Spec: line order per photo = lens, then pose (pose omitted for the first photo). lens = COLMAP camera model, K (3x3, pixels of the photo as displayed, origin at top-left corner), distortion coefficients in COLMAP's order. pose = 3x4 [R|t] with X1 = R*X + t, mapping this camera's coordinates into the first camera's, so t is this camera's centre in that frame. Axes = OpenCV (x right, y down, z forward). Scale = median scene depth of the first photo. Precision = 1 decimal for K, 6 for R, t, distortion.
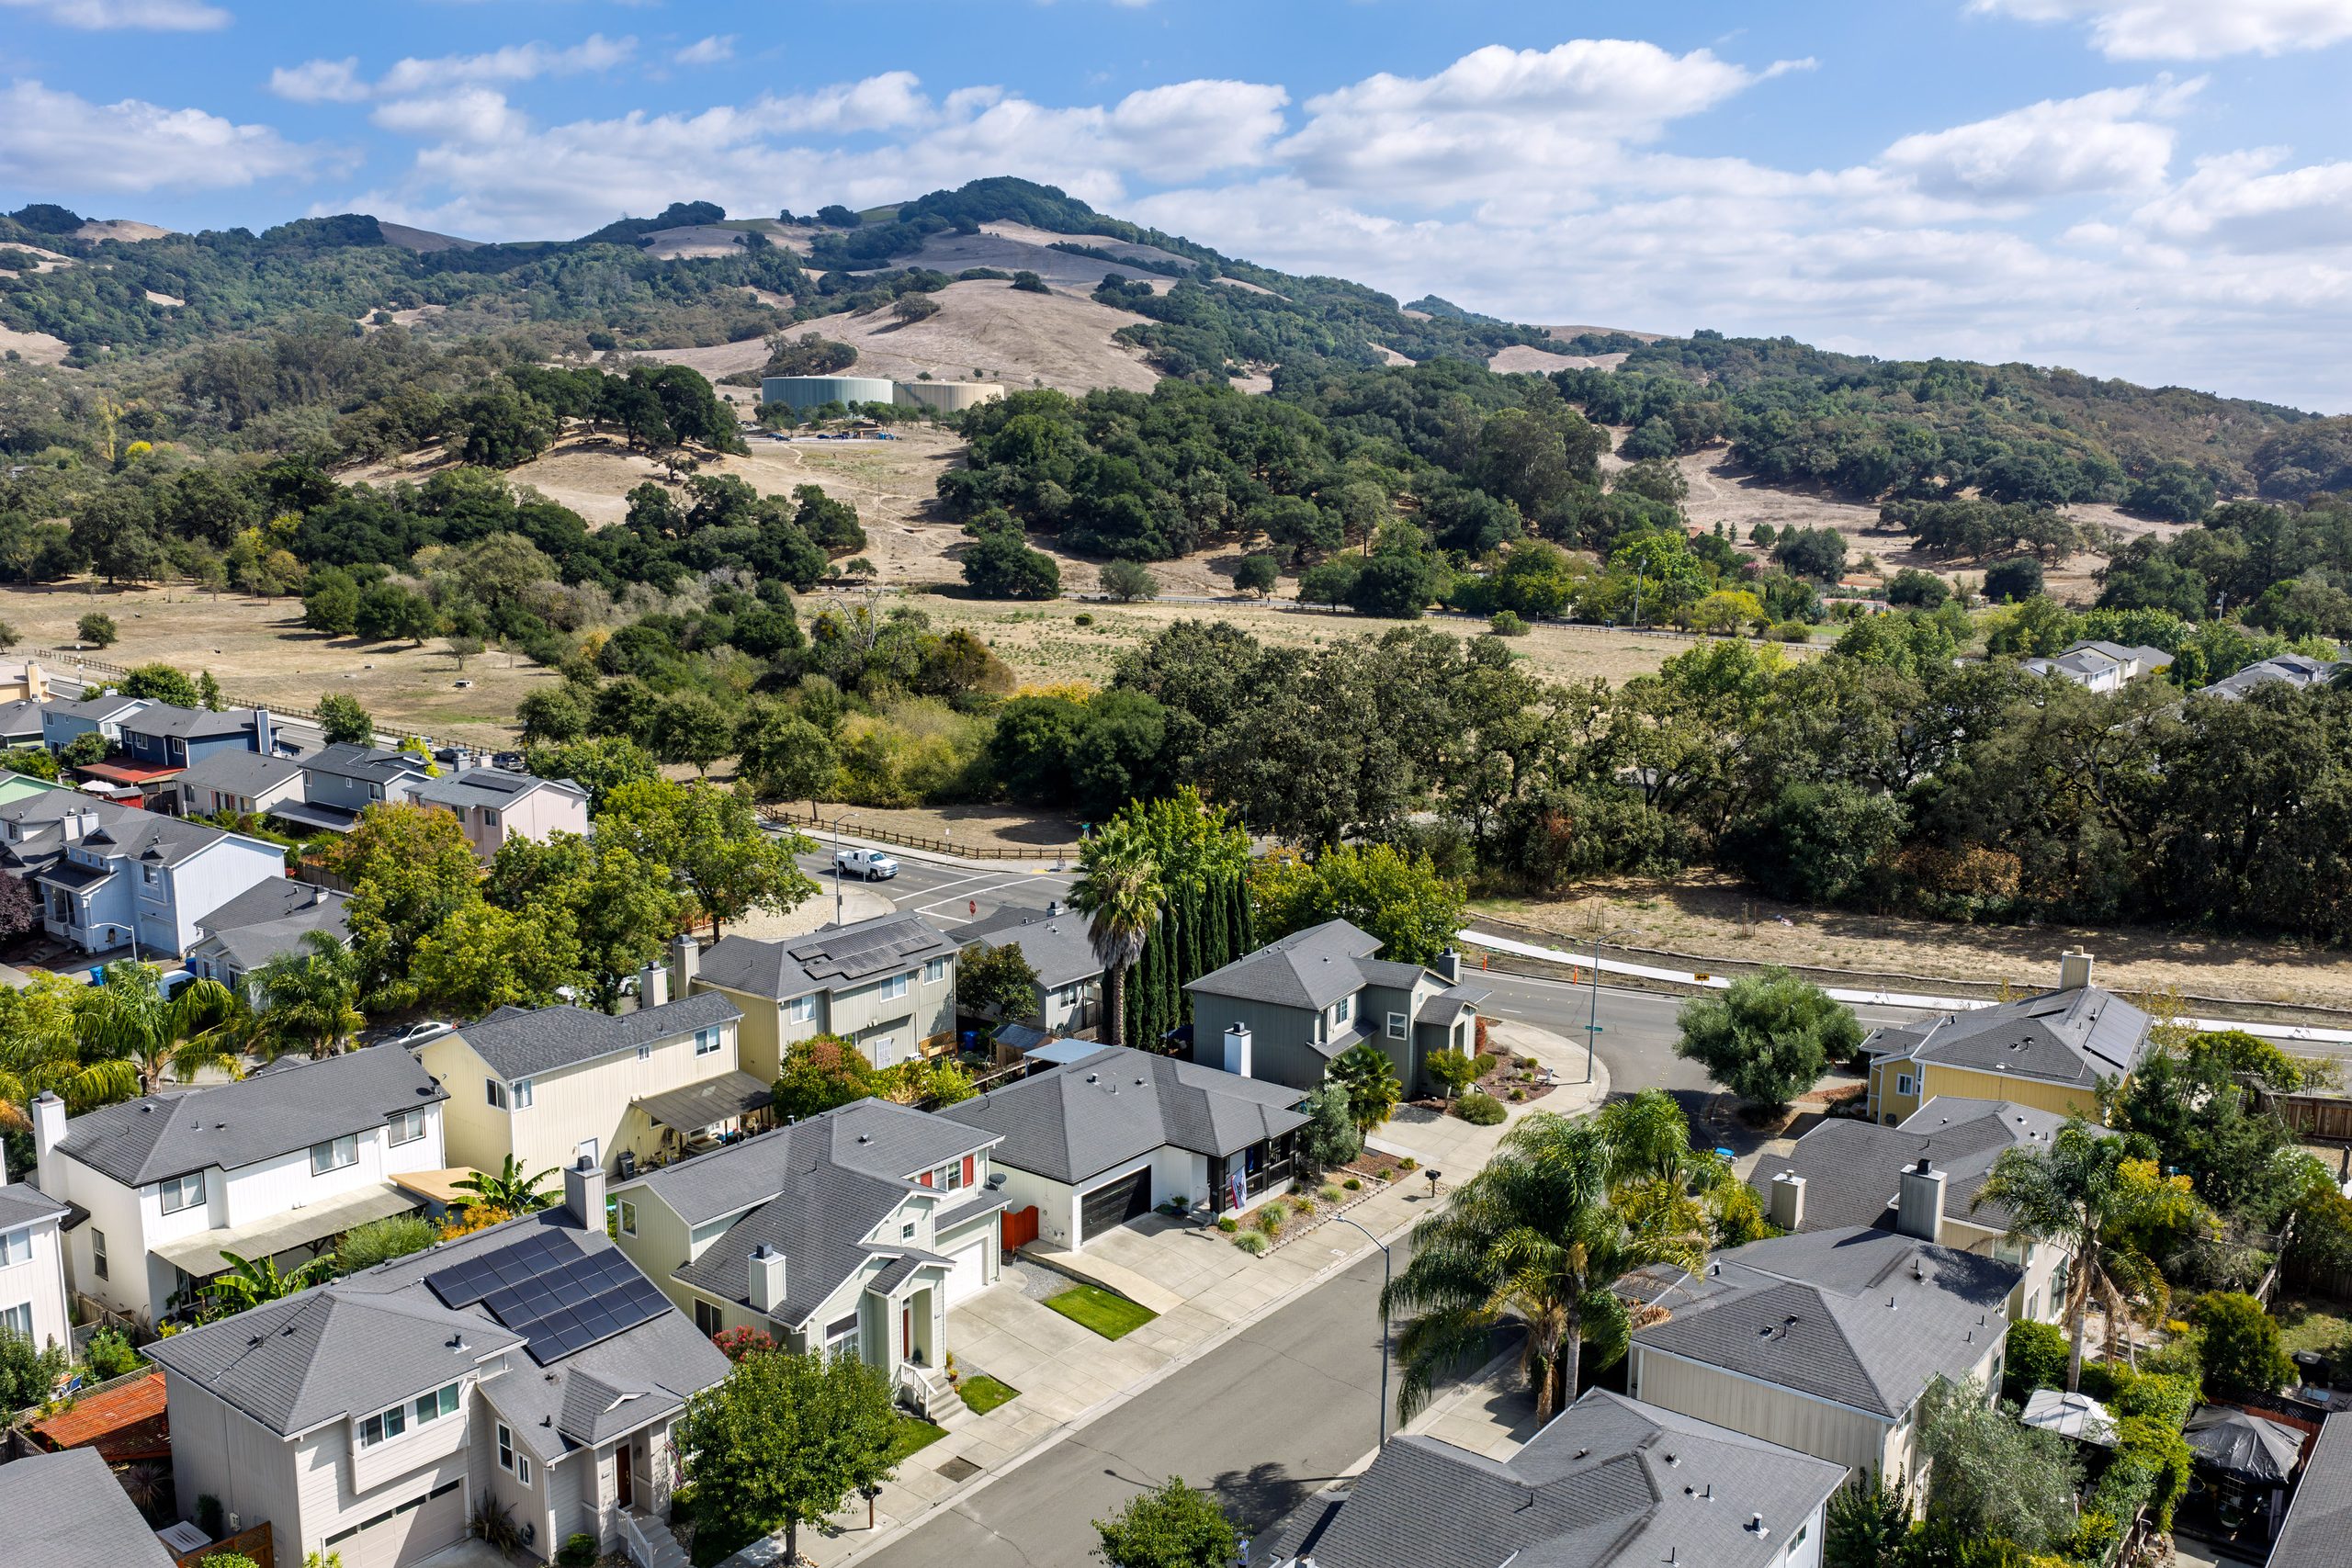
lens RADIAL K [[1947.6, 0, 1171.1], [0, 1947.6, 813.7], [0, 0, 1]] dist [0.018953, -0.042990]
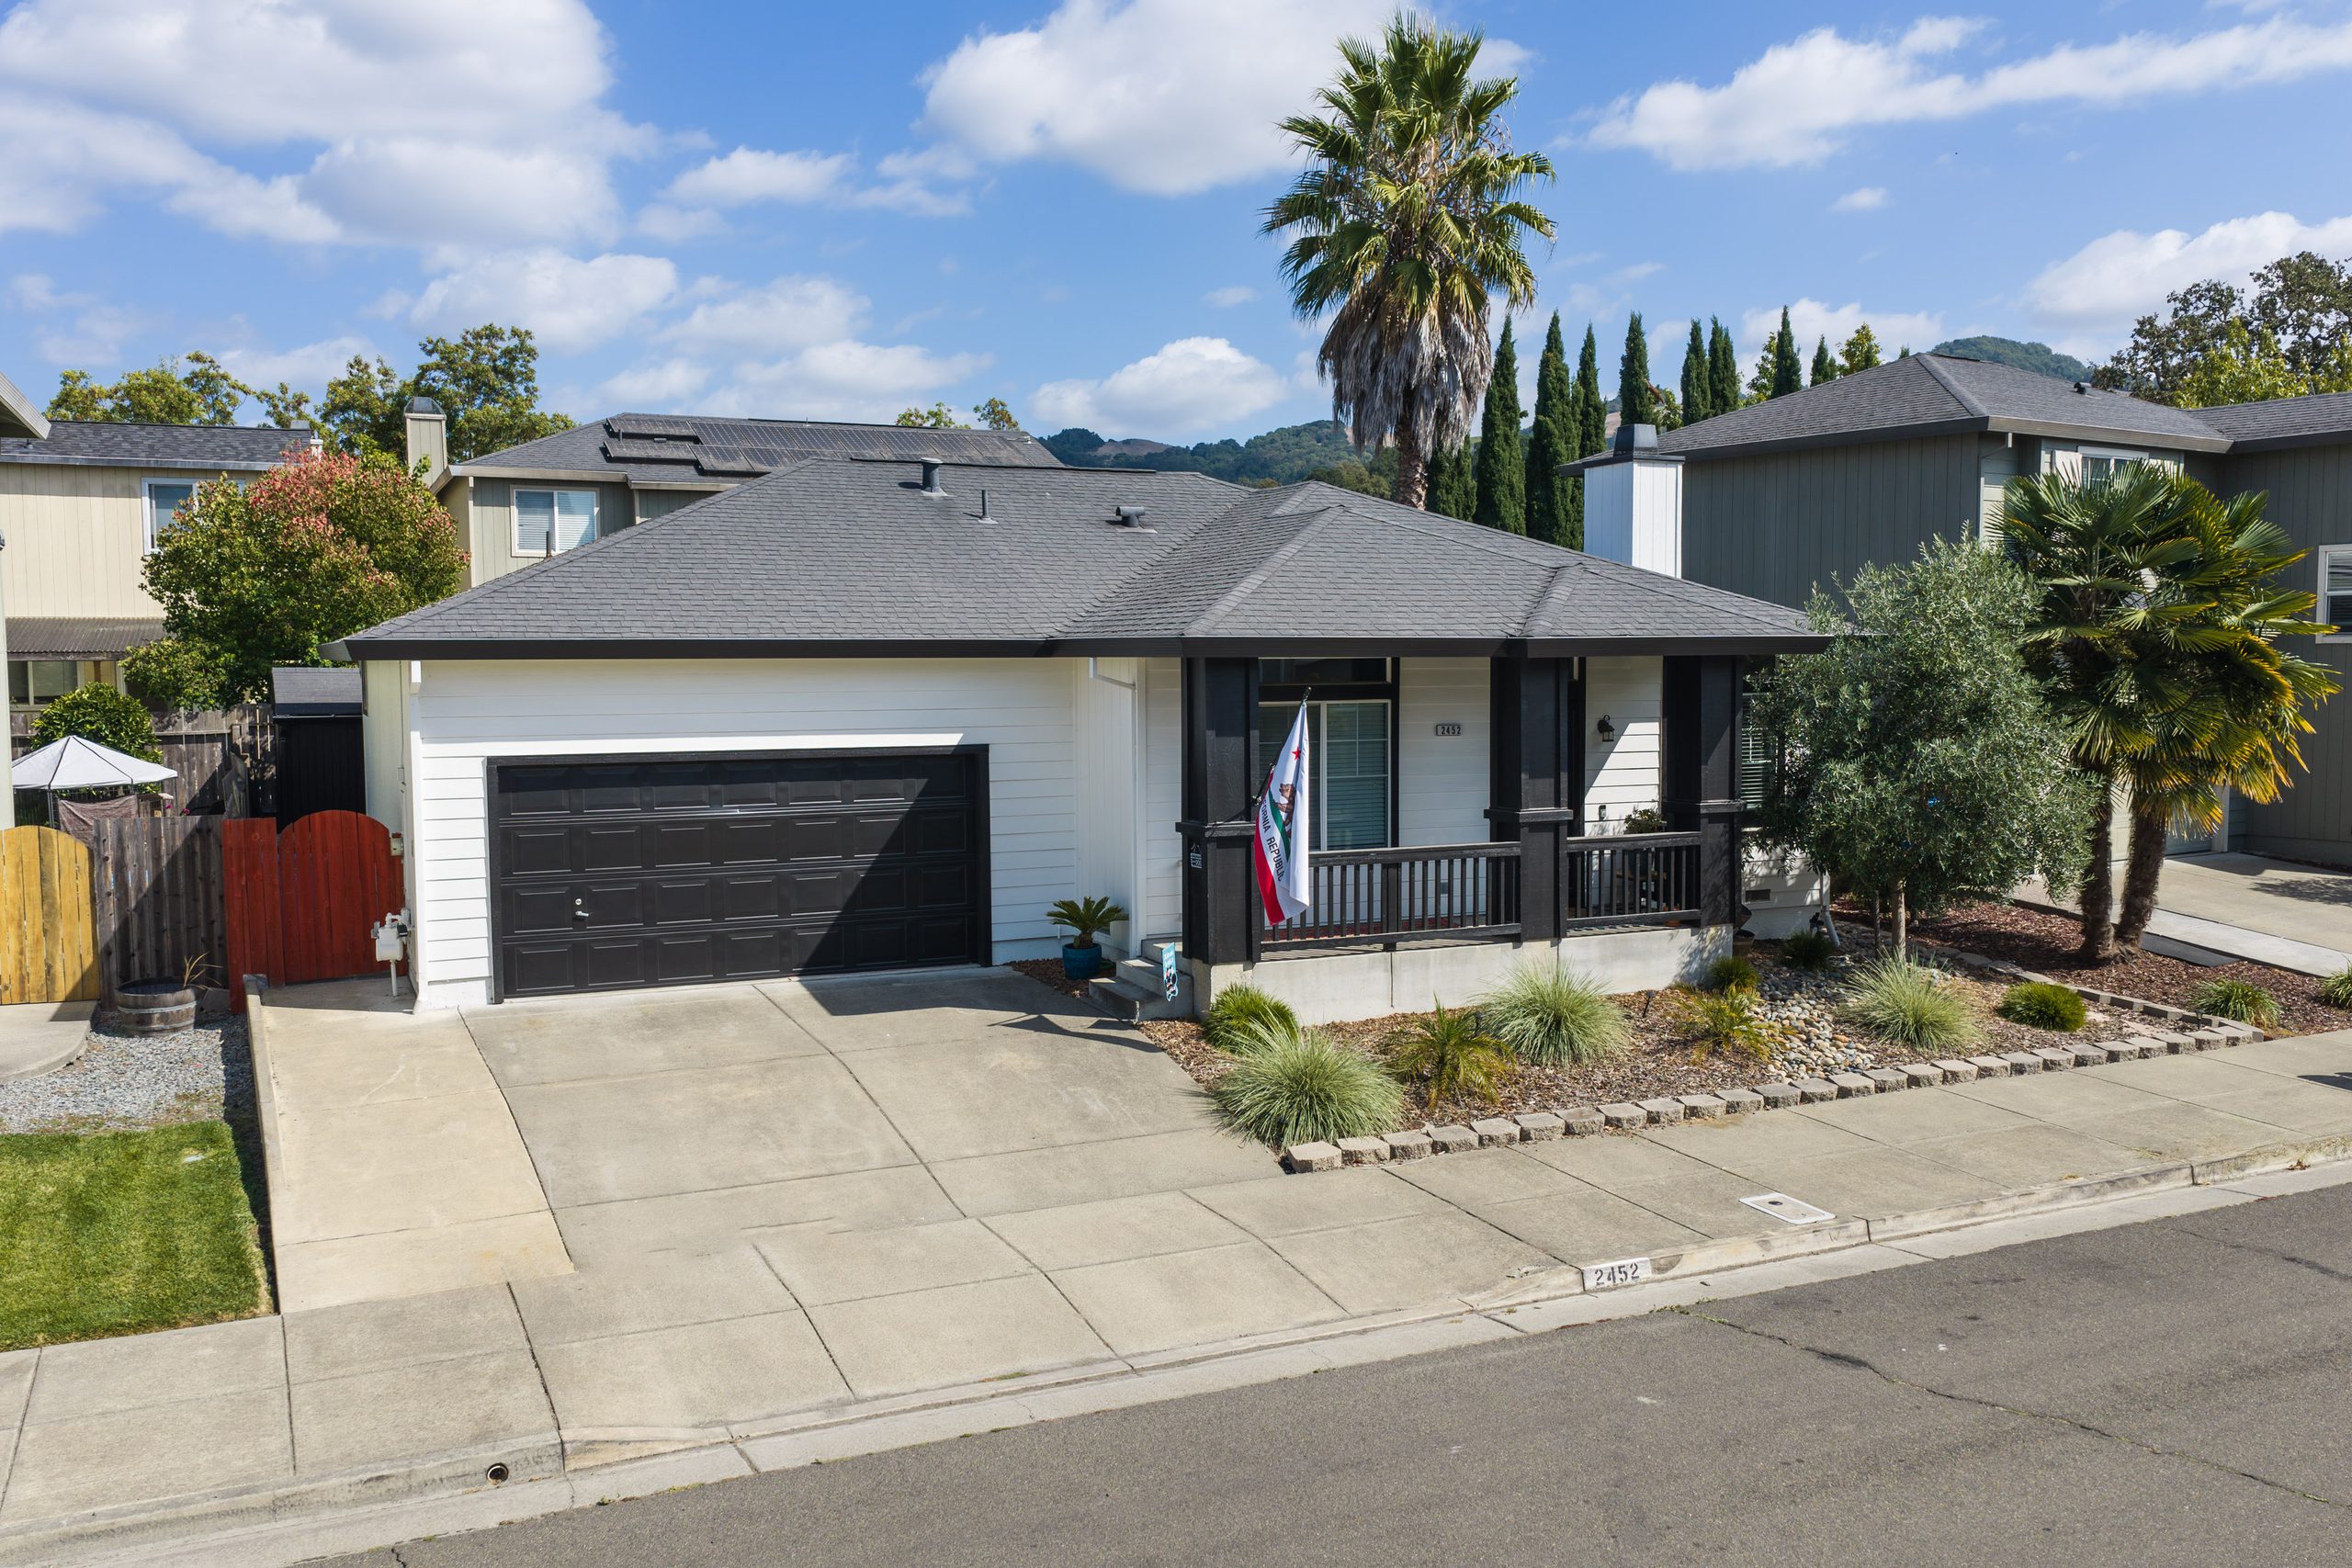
lens RADIAL K [[1947.6, 0, 1171.1], [0, 1947.6, 813.7], [0, 0, 1]] dist [0.018953, -0.042990]
pose [[0.888313, 0.026081, -0.458497, 0.022938], [-0.074100, 0.993444, -0.087055, 0.042315], [0.453220, 0.111307, 0.884422, 0.166677]]
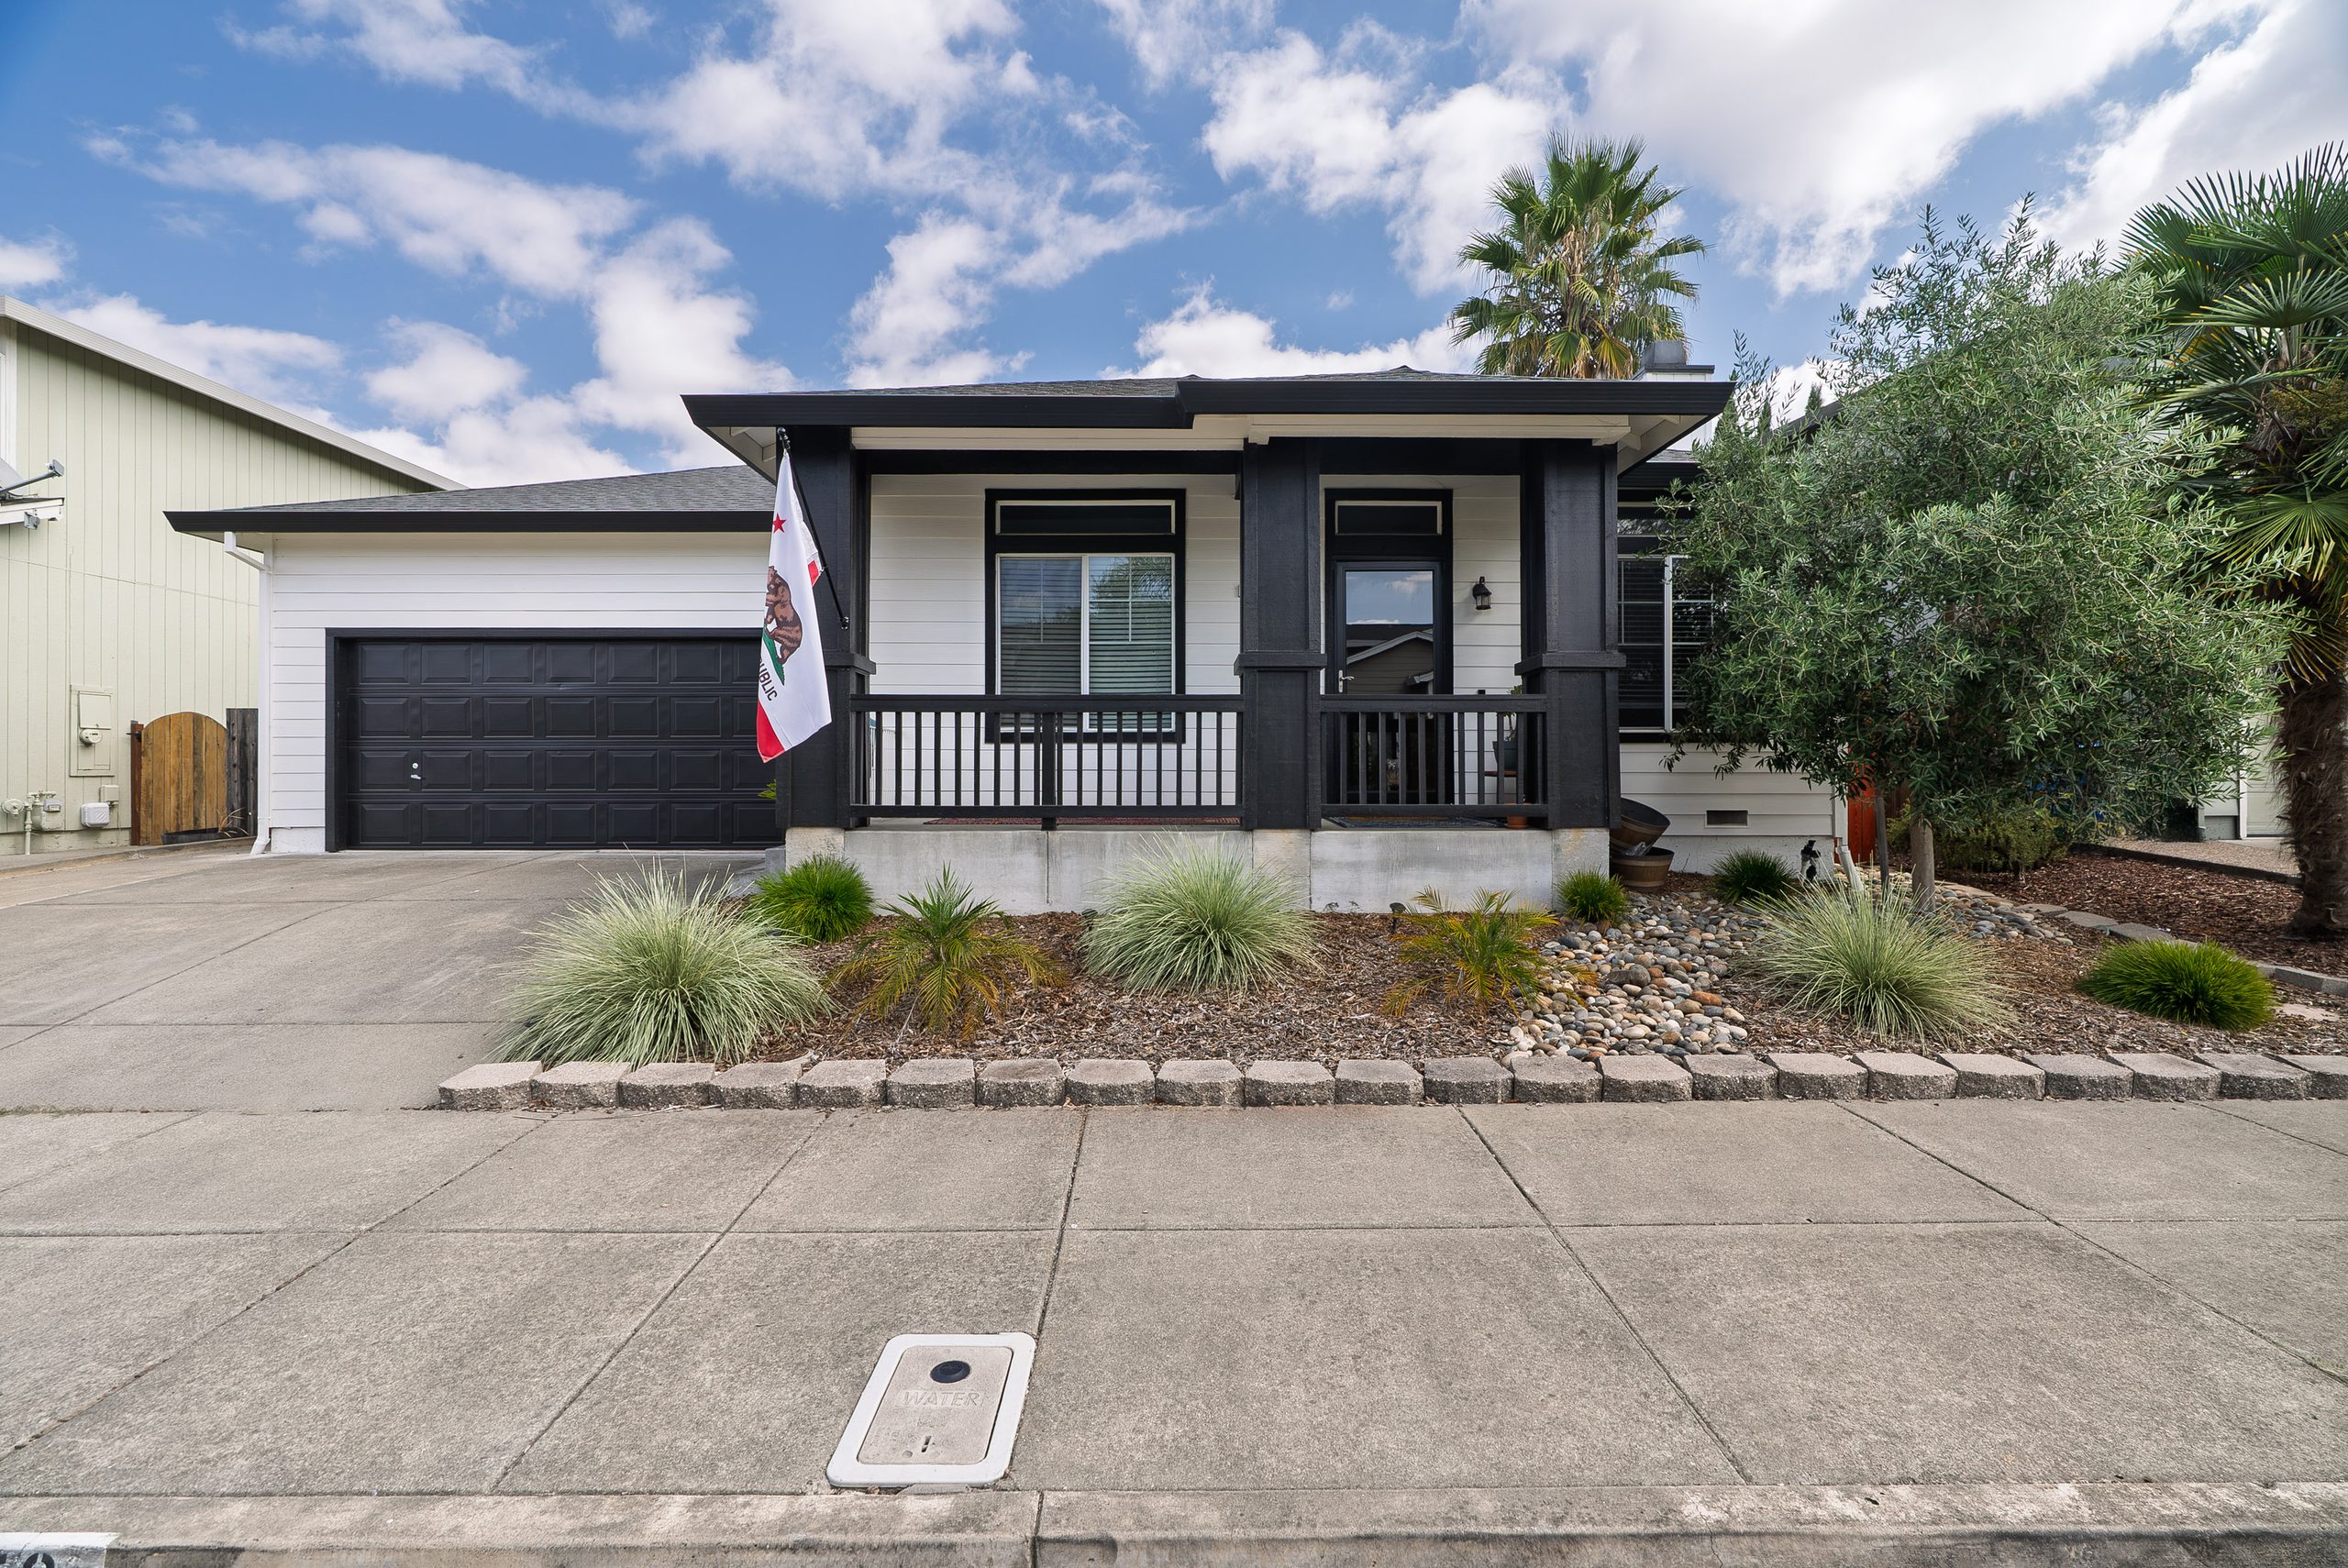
lens RADIAL K [[1049.5, 0, 1185.7], [0, 1049.5, 788.1], [0, 0, 1]] dist [-0.011749, 0.006865]
pose [[0.621535, -0.001270, -0.783385, 0.022966], [-0.143041, 0.983003, -0.115081, 0.042249], [0.770217, 0.183583, 0.610789, 0.197805]]
